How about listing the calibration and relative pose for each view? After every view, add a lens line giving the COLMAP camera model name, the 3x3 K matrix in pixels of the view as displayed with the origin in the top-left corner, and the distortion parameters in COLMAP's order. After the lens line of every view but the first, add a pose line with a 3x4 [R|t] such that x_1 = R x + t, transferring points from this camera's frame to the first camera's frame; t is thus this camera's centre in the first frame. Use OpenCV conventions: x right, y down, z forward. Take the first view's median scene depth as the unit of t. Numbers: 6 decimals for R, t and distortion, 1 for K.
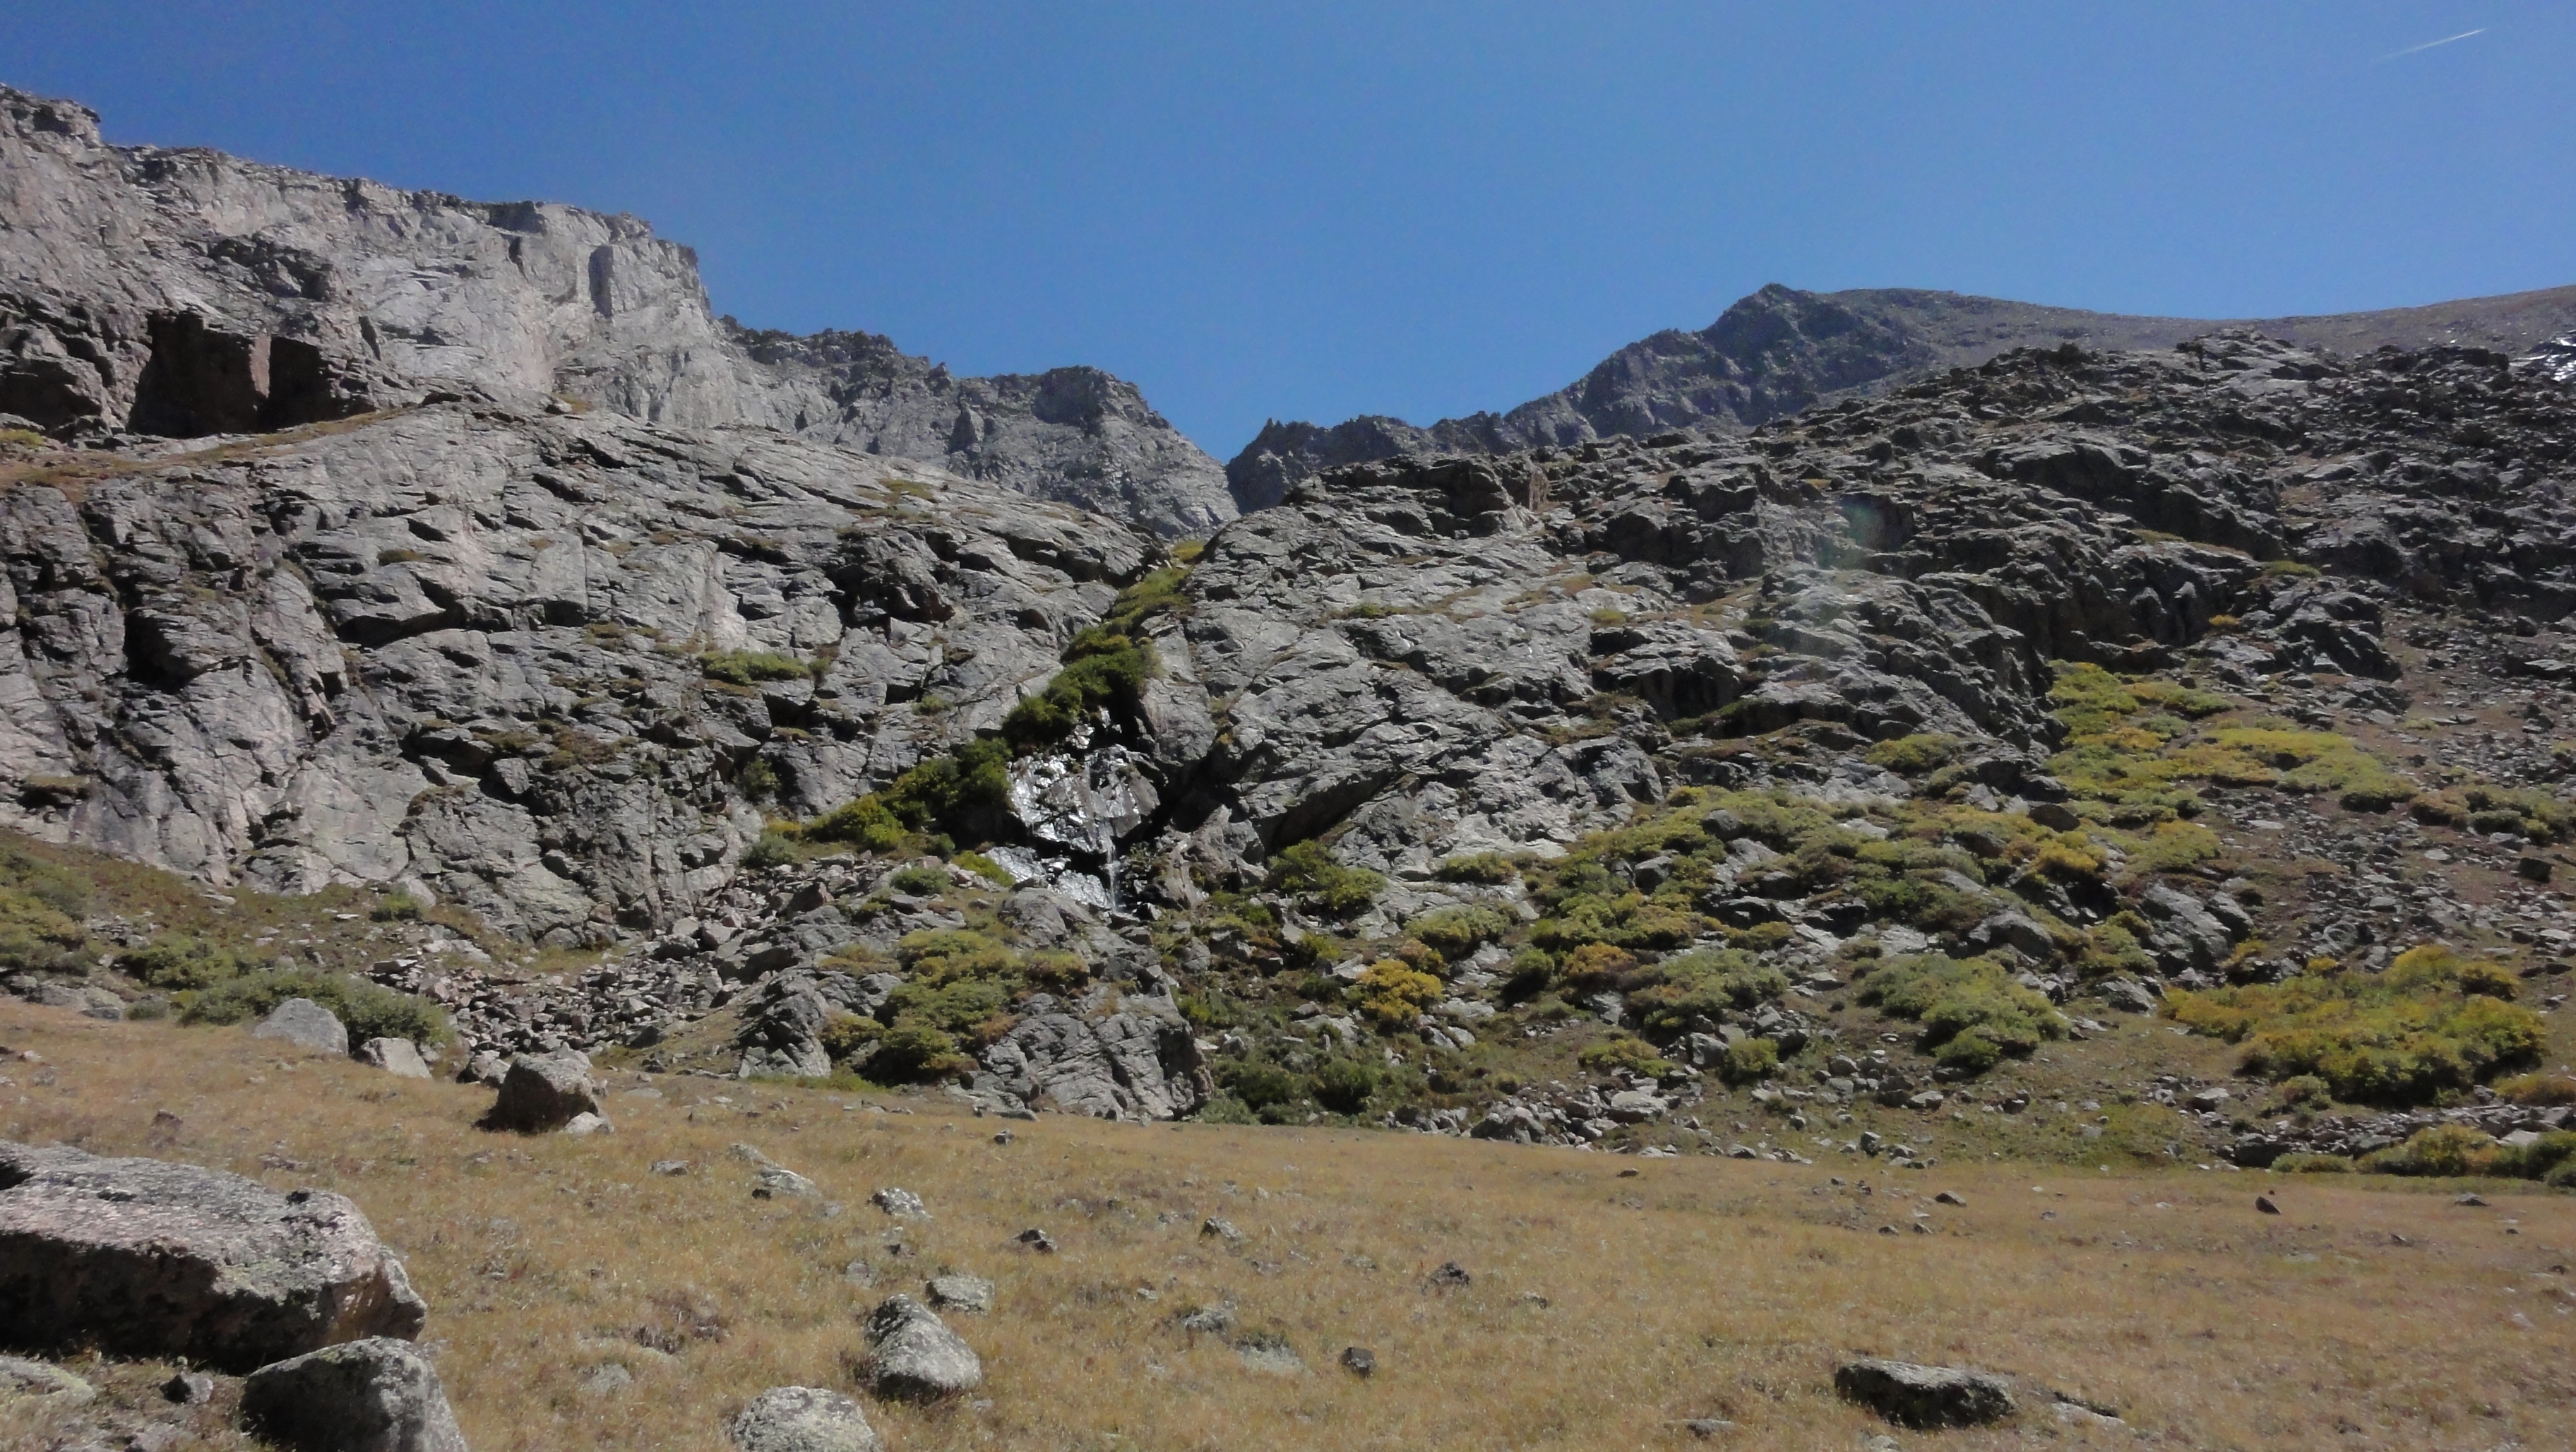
lens RADIAL K [[1815.6, 0, 1293.6], [0, 1815.6, 727.6], [0, 0, 1]] dist [-0.000415, 0.002771]
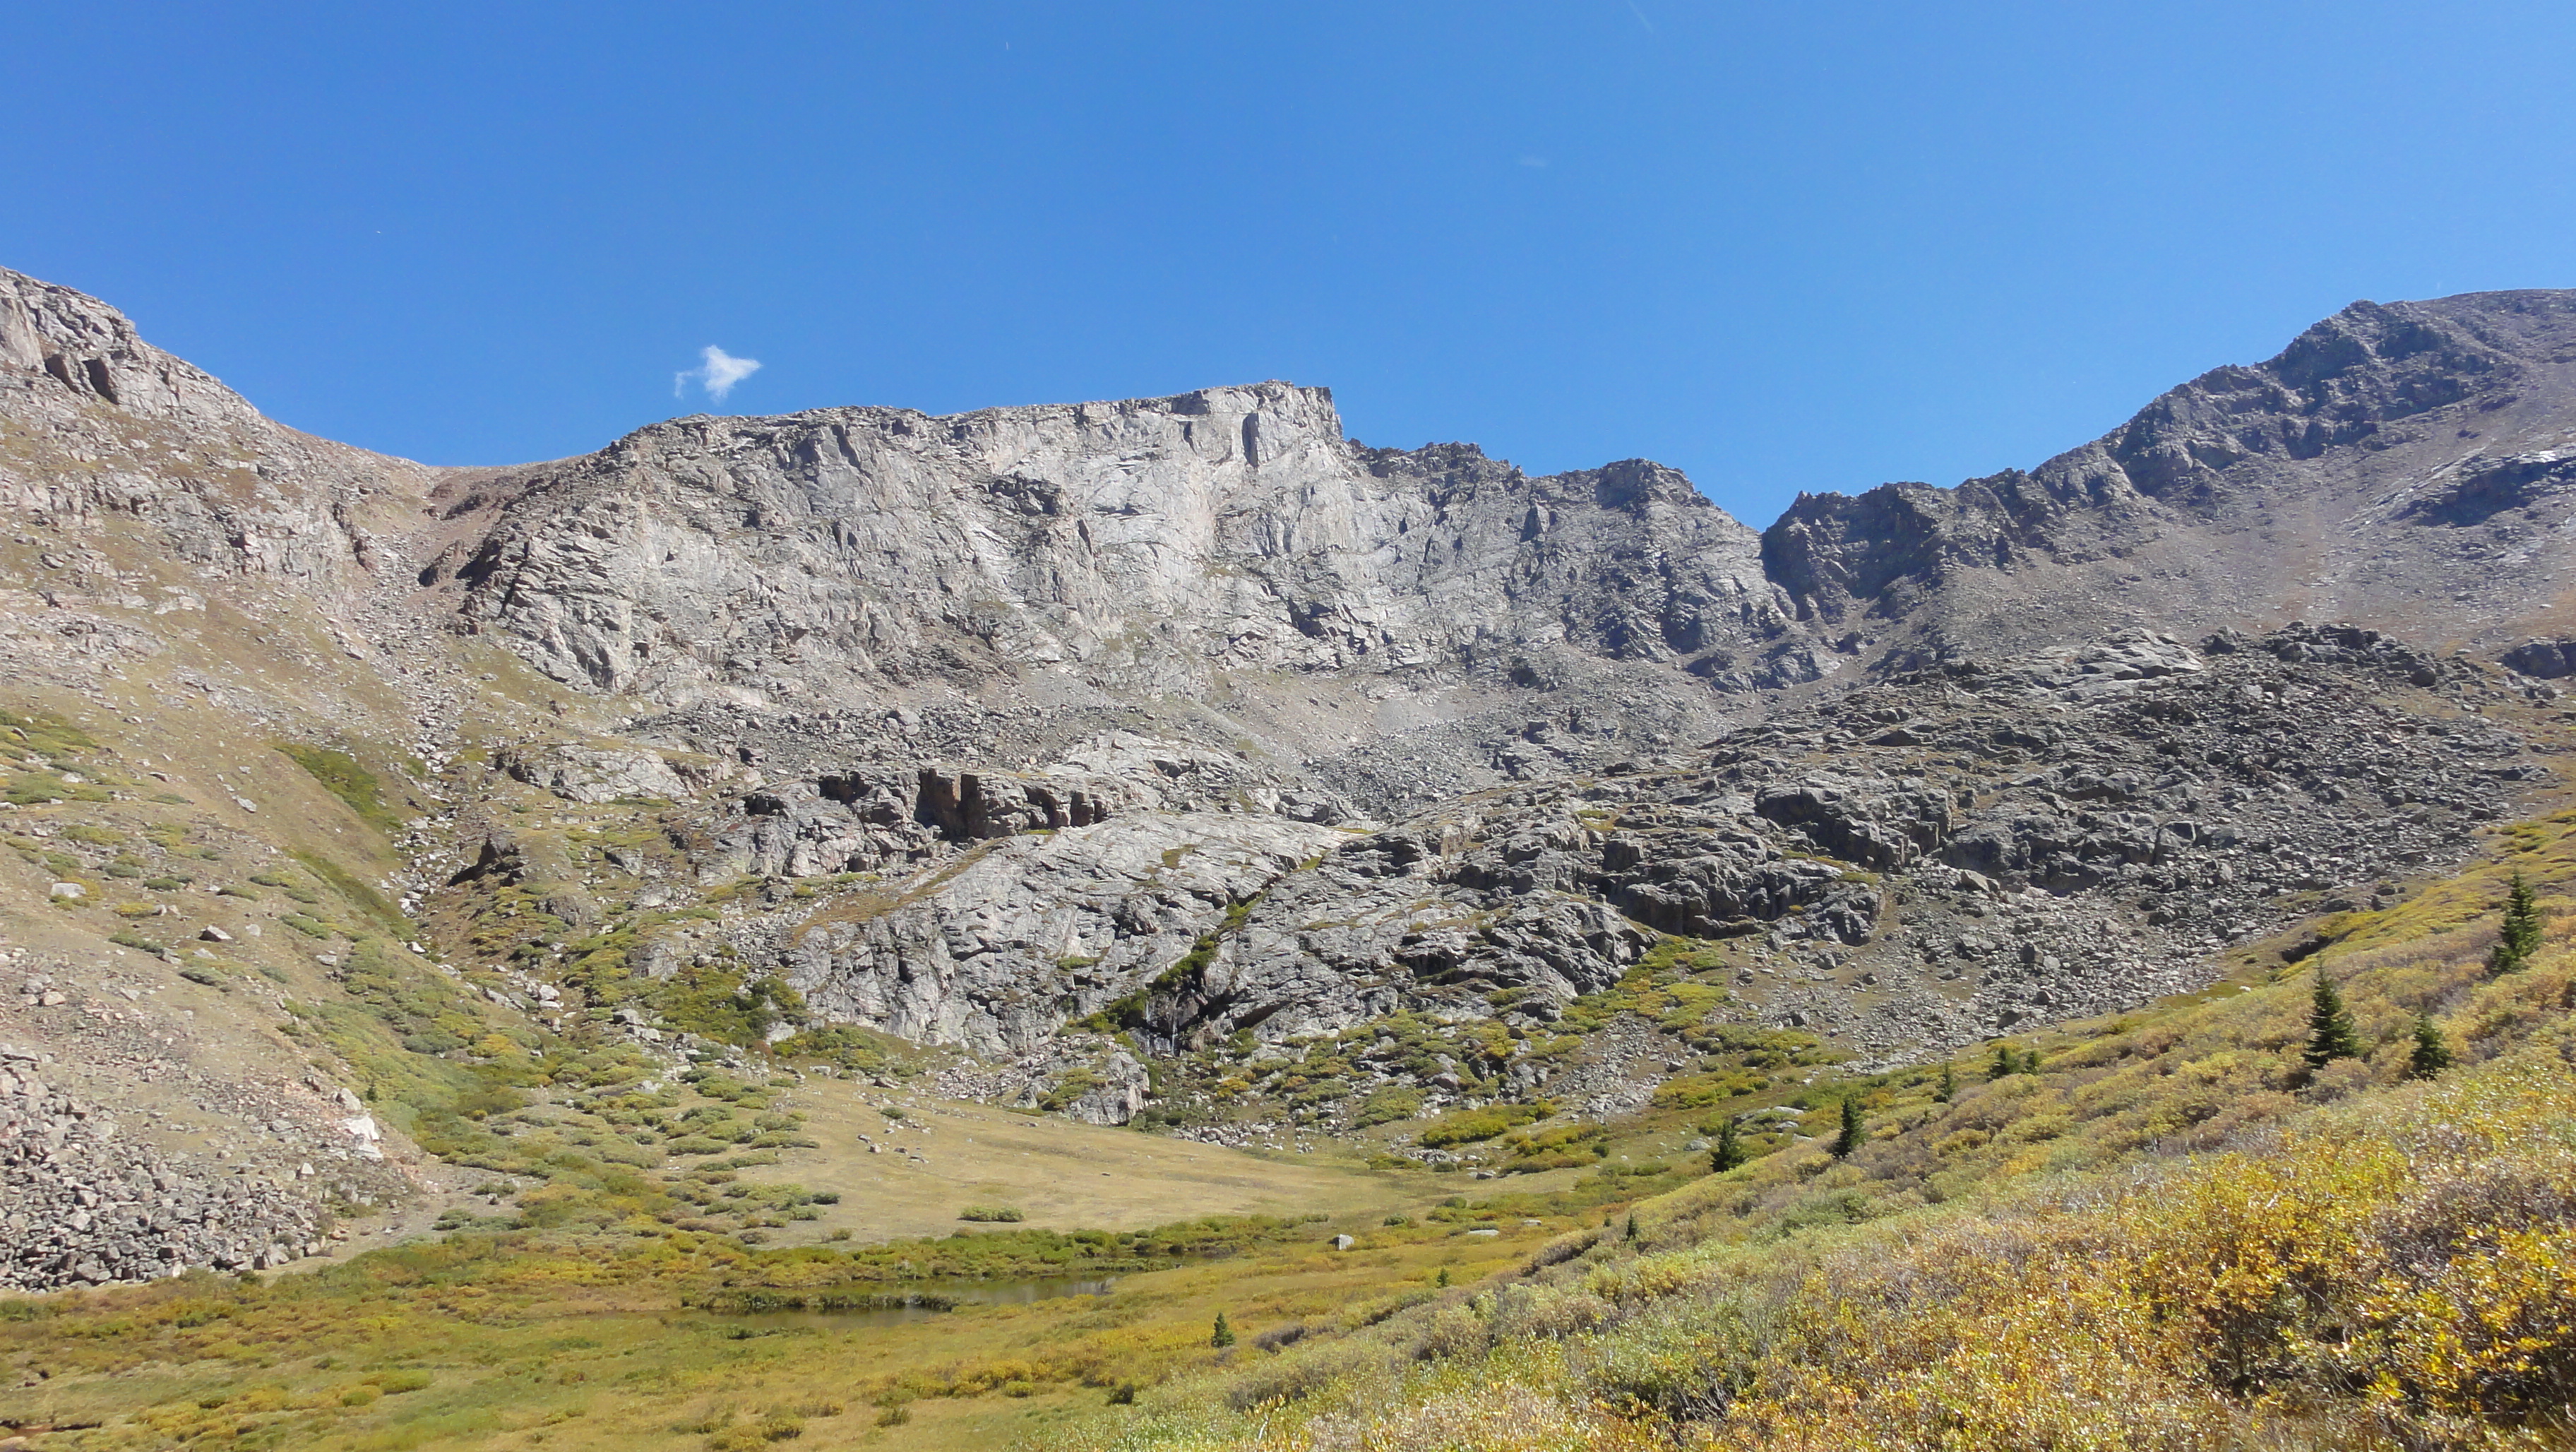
lens RADIAL K [[1815.6, 0, 1285.3], [0, 1815.6, 723.7], [0, 0, 1]] dist [-0.000415, 0.002771]
pose [[0.919084, -0.005249, -0.394028, 0.867626], [0.016053, 0.999580, 0.024128, -0.352774], [0.393736, -0.028501, 0.918782, -1.165583]]
